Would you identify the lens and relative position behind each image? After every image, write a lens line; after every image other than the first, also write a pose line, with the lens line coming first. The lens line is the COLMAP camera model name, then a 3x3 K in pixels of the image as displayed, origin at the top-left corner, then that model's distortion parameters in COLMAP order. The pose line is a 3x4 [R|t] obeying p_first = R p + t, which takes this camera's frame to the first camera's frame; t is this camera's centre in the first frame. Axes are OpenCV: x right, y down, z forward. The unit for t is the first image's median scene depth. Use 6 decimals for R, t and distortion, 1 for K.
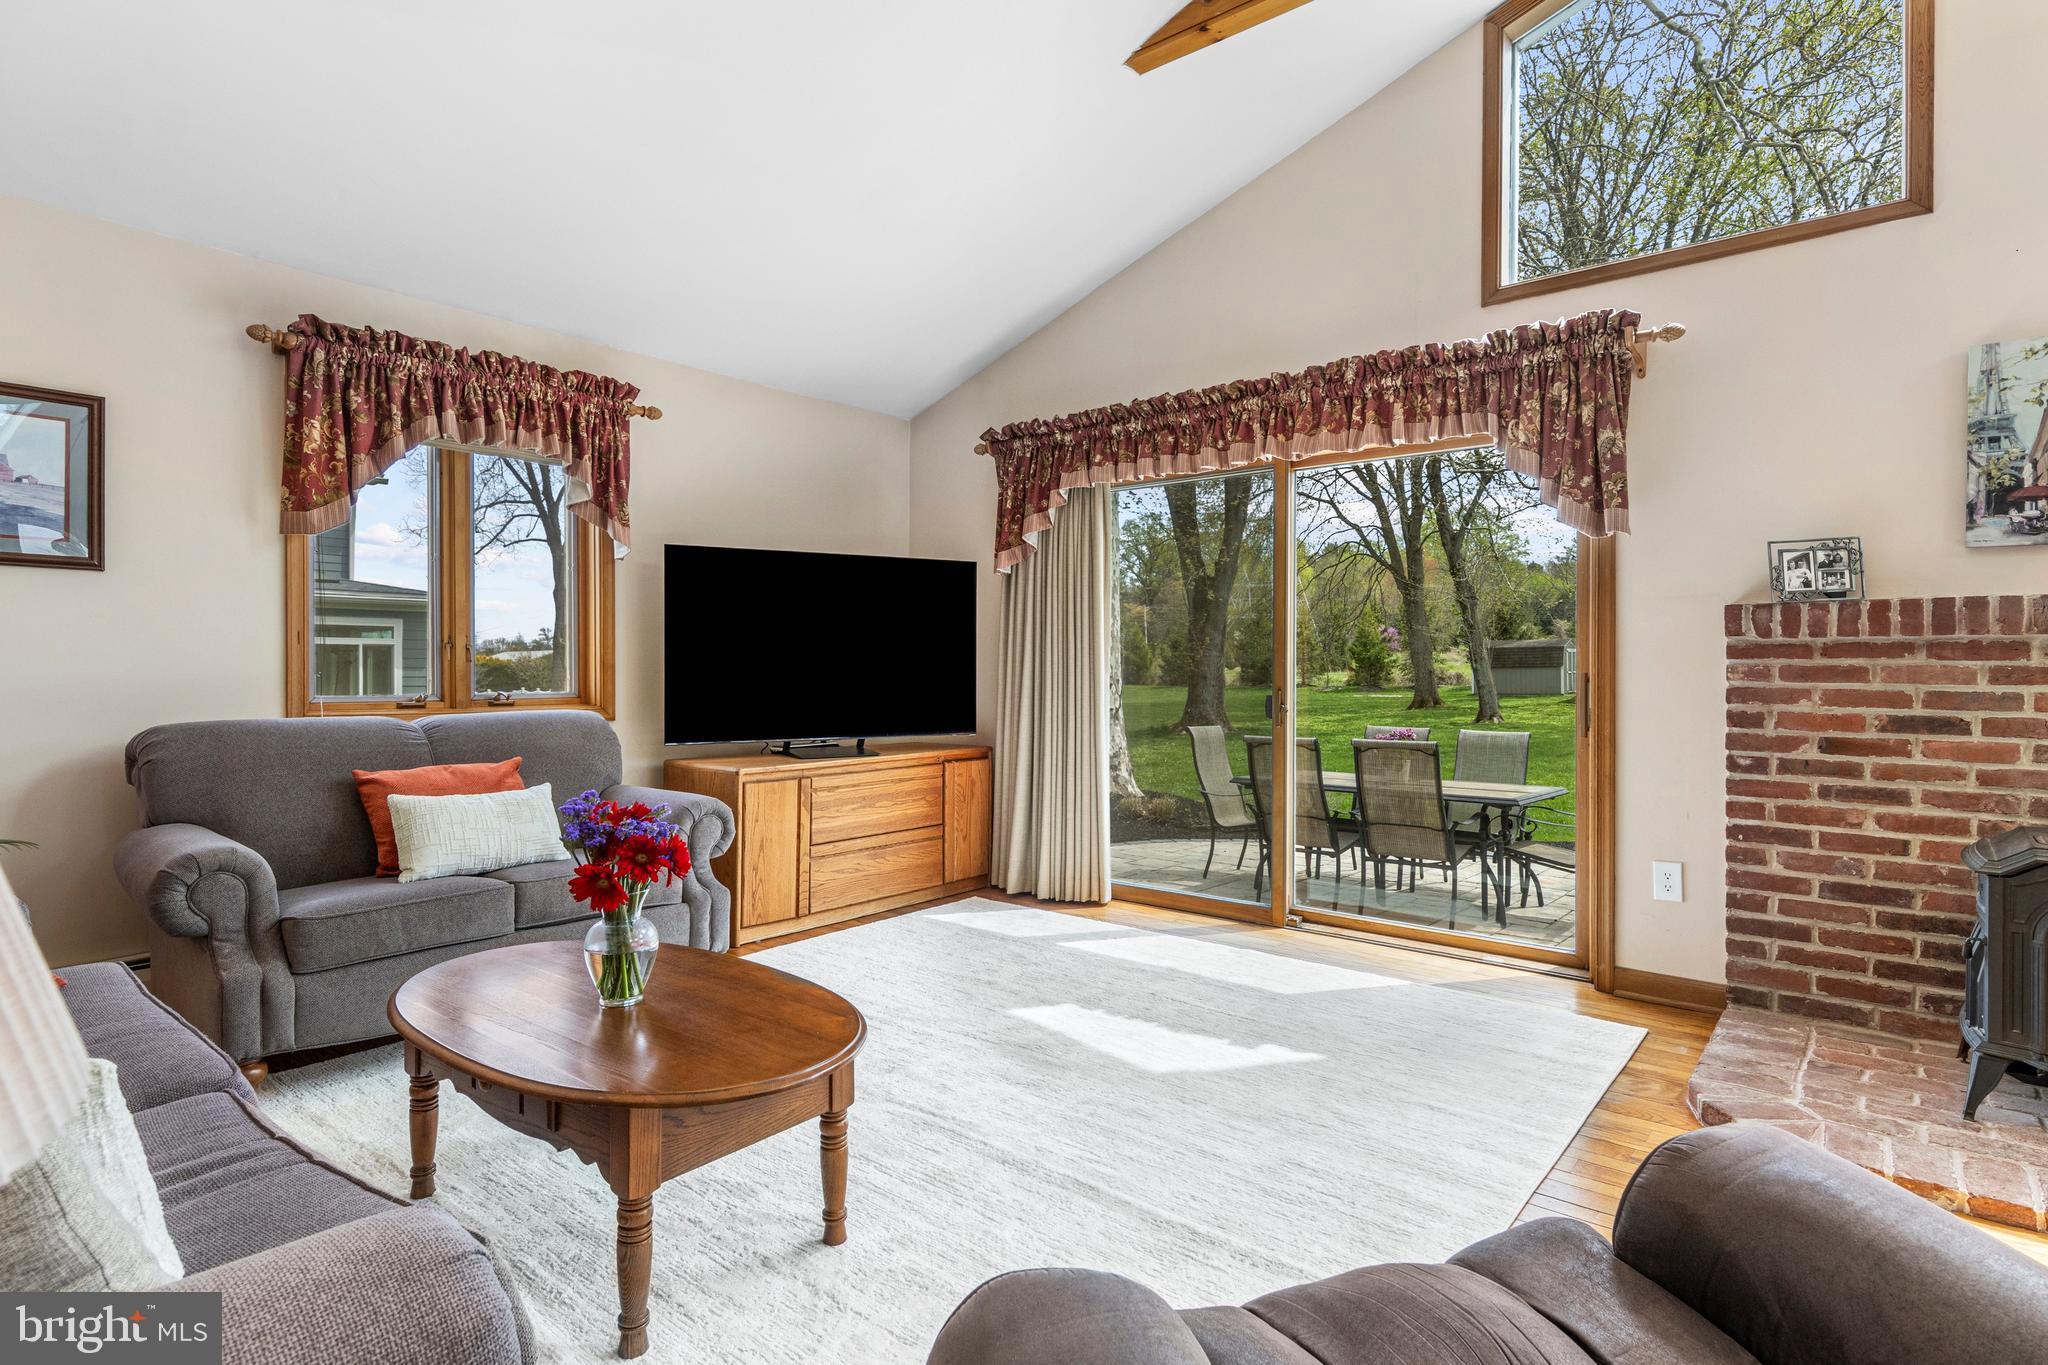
lens RADIAL K [[1048.7, 0, 1026.0], [0, 1048.7, 670.0], [0, 0, 1]] dist [0.014892, -0.005261]
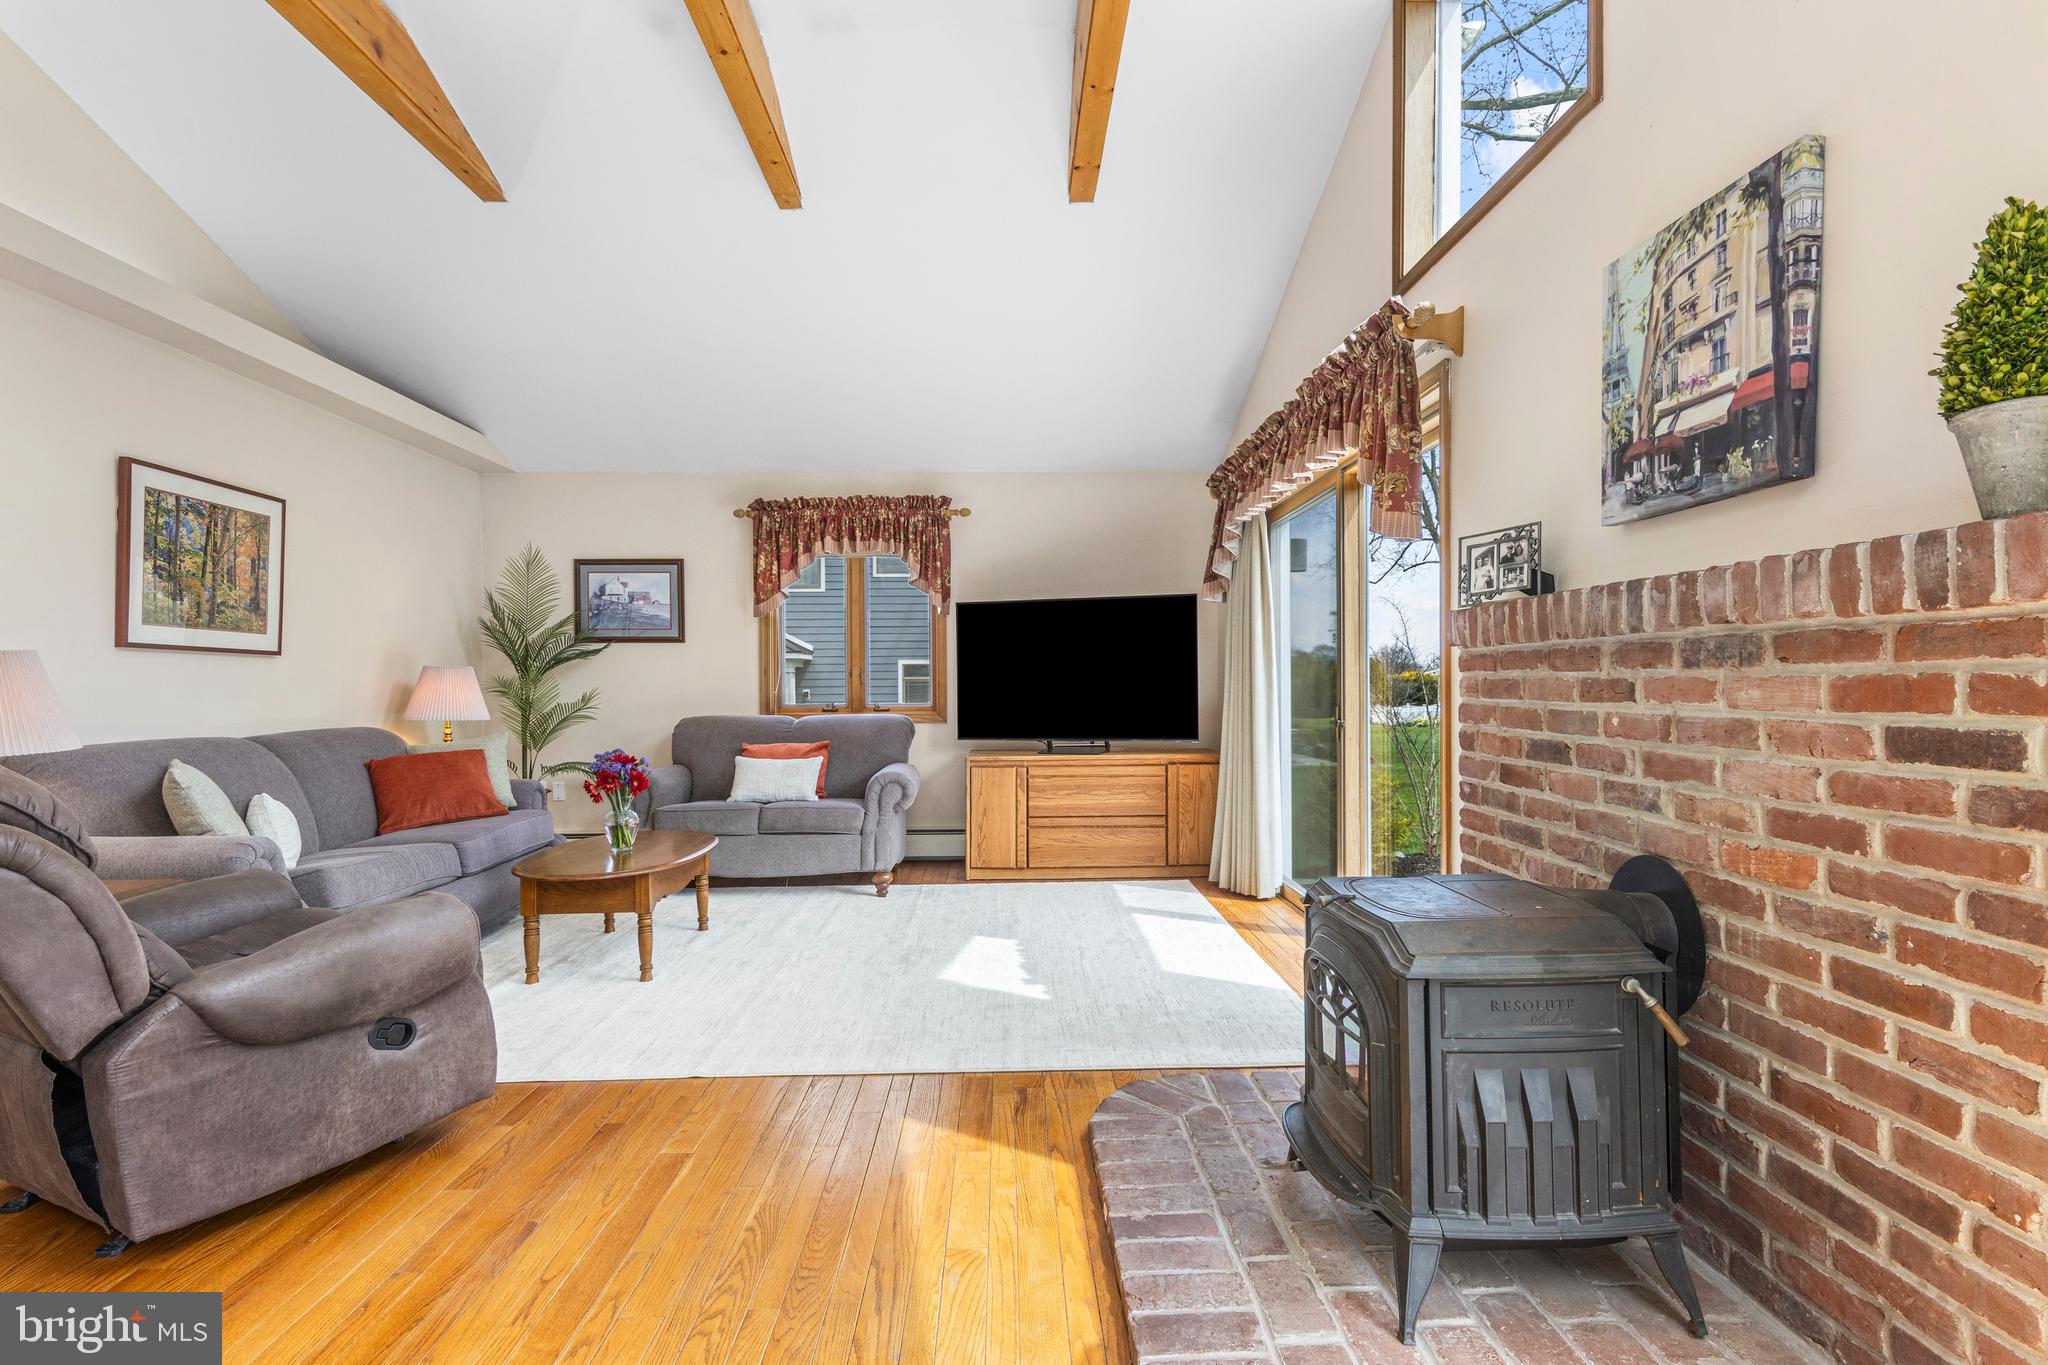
lens RADIAL K [[1048.7, 0, 1028.7], [0, 1048.7, 686.9], [0, 0, 1]] dist [0.014892, -0.005261]
pose [[0.655275, -0.005273, -0.755372, 1.005009], [0.006851, 0.999976, -0.001037, 0.000635], [0.755359, -0.004496, 0.655295, 0.140939]]
